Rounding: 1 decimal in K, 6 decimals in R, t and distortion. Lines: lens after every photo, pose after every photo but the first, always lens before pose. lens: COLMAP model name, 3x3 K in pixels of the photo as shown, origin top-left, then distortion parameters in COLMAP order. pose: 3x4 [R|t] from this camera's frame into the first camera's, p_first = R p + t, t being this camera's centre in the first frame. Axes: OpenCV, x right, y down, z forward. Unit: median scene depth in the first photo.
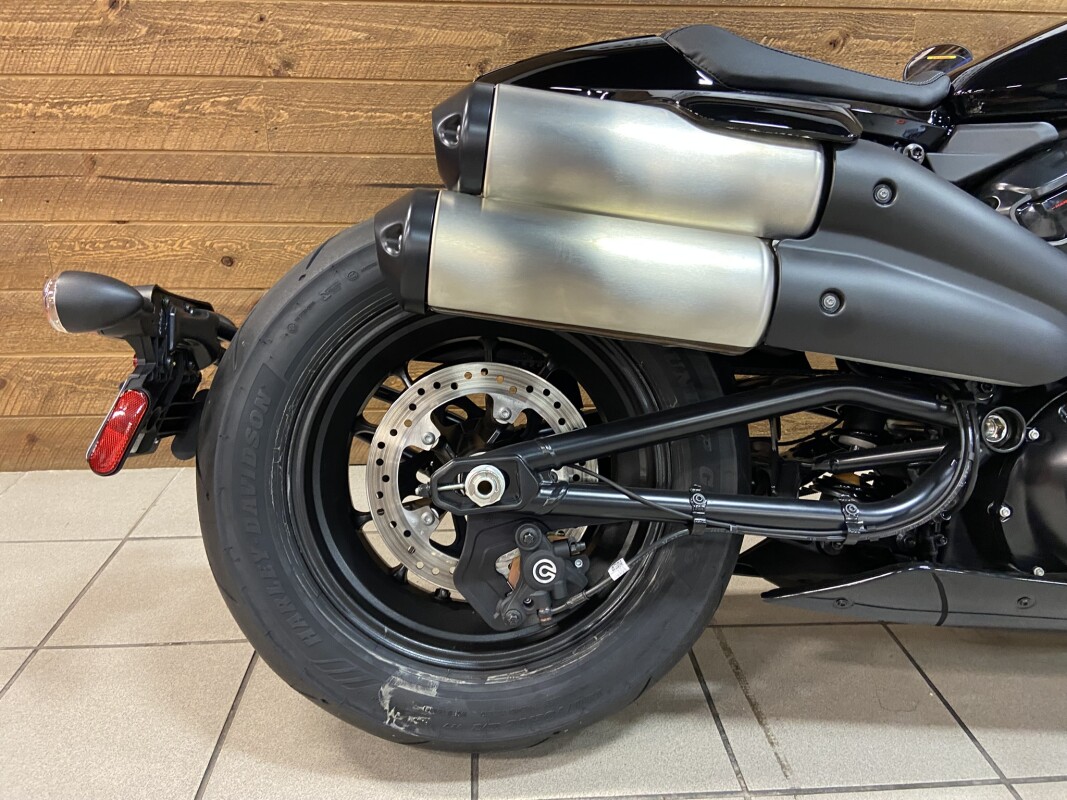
lens RADIAL K [[788.1, 0, 529.0], [0, 788.1, 399.9], [0, 0, 1]] dist [0.104879, -0.133206]
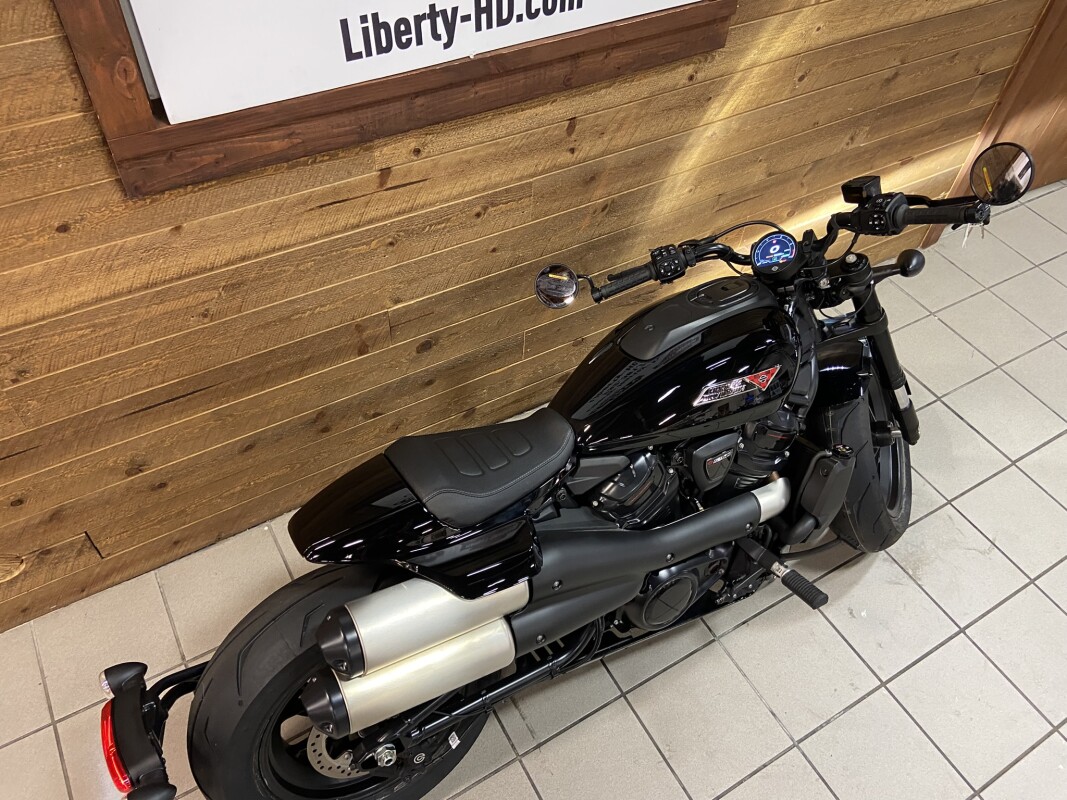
lens RADIAL K [[788.1, 0, 529.0], [0, 788.1, 399.9], [0, 0, 1]] dist [0.104879, -0.133206]
pose [[0.892741, -0.318353, 0.318849, -0.075424], [0.113763, 0.843991, 0.524154, -1.353881], [-0.435972, -0.431661, 0.789682, -0.262788]]
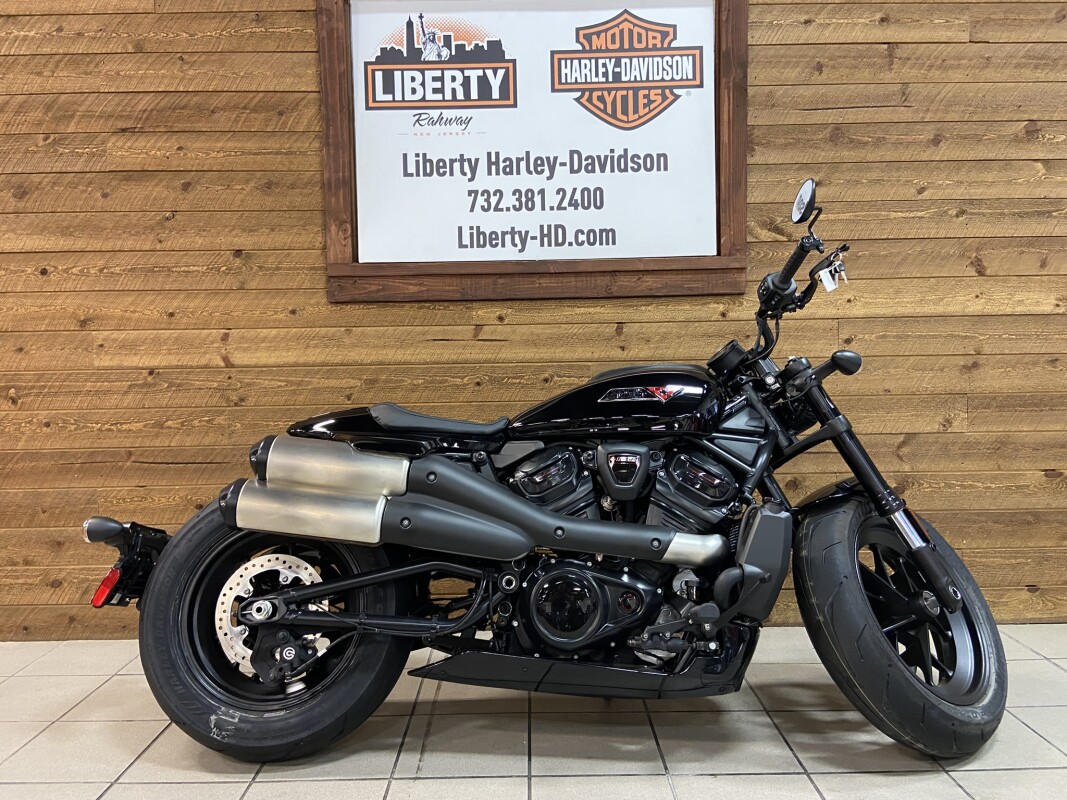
lens RADIAL K [[788.1, 0, 529.0], [0, 788.1, 399.9], [0, 0, 1]] dist [0.104879, -0.133206]
pose [[0.997631, -0.022894, -0.064875, 0.724221], [0.003272, 0.957731, -0.287648, 0.164487], [0.068719, 0.286755, 0.955536, -1.063621]]
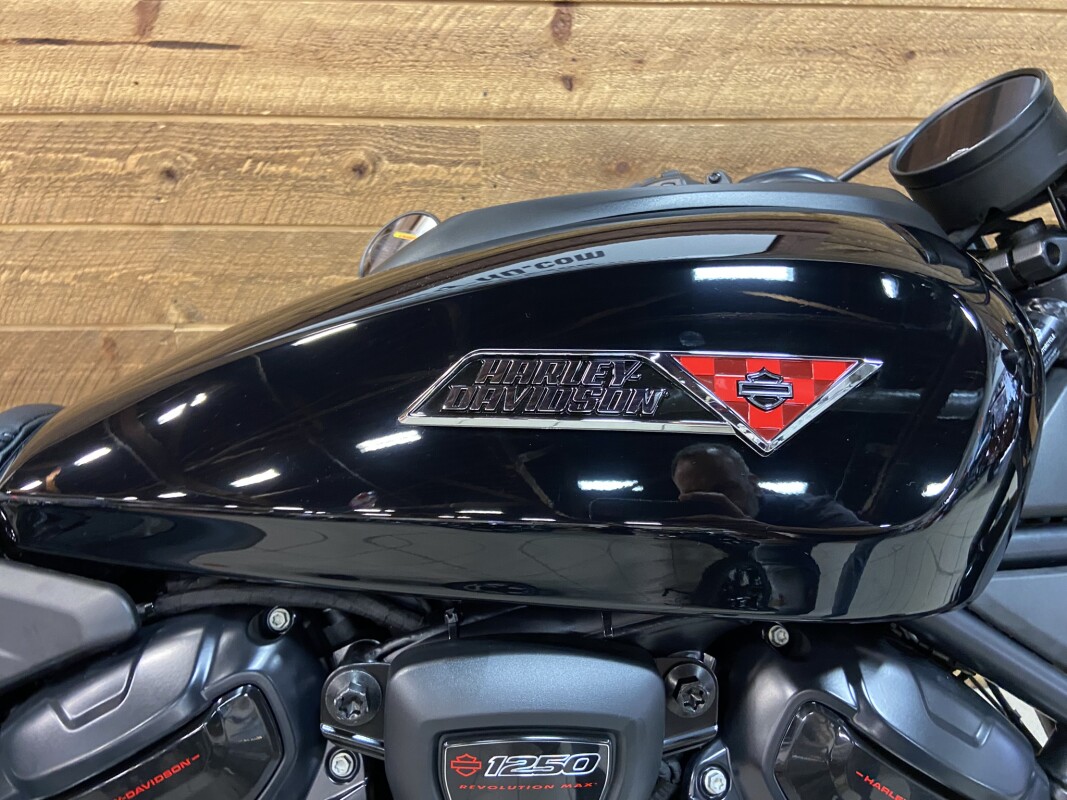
lens RADIAL K [[788.1, 0, 529.0], [0, 788.1, 399.9], [0, 0, 1]] dist [0.104879, -0.133206]
pose [[0.999970, 0.002476, -0.007364, 0.835133], [-0.002203, 0.999320, 0.036808, -0.444856], [0.007450, -0.036790, 0.999295, 0.542037]]
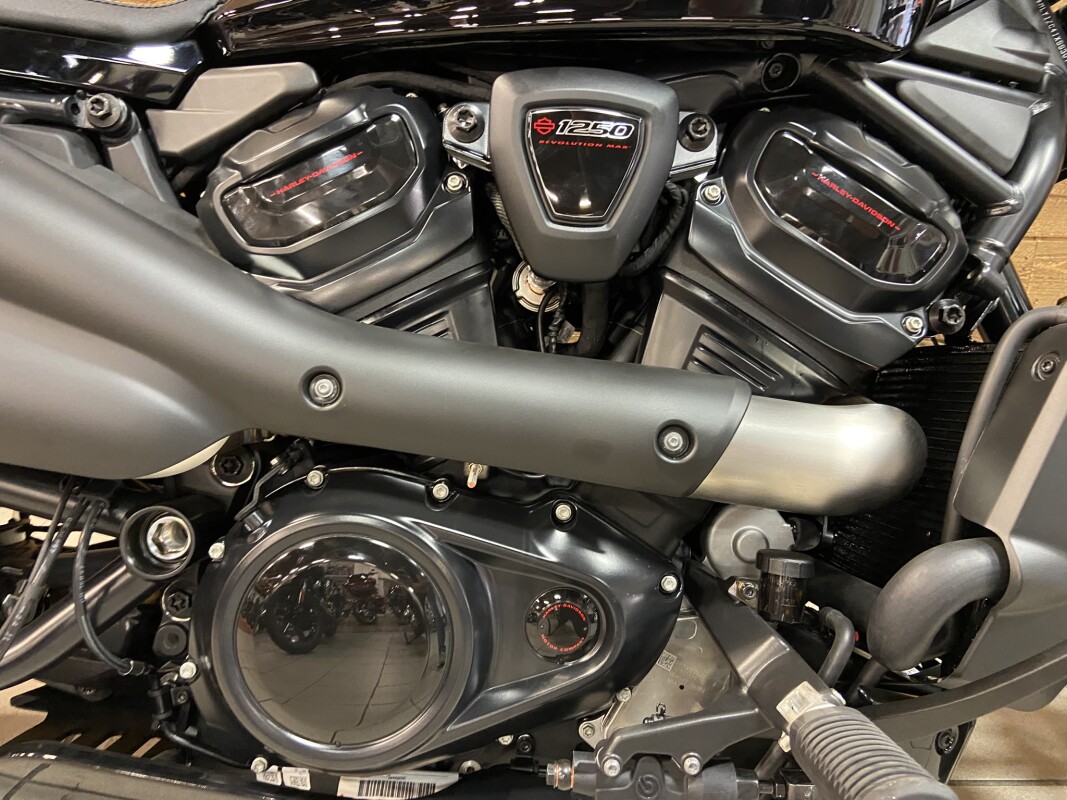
lens RADIAL K [[788.1, 0, 529.0], [0, 788.1, 399.9], [0, 0, 1]] dist [0.104879, -0.133206]
pose [[0.997893, 0.032620, -0.056080, 0.830559], [-0.033784, 0.999230, -0.019929, -0.065386], [0.055387, 0.021782, 0.998227, 0.355644]]
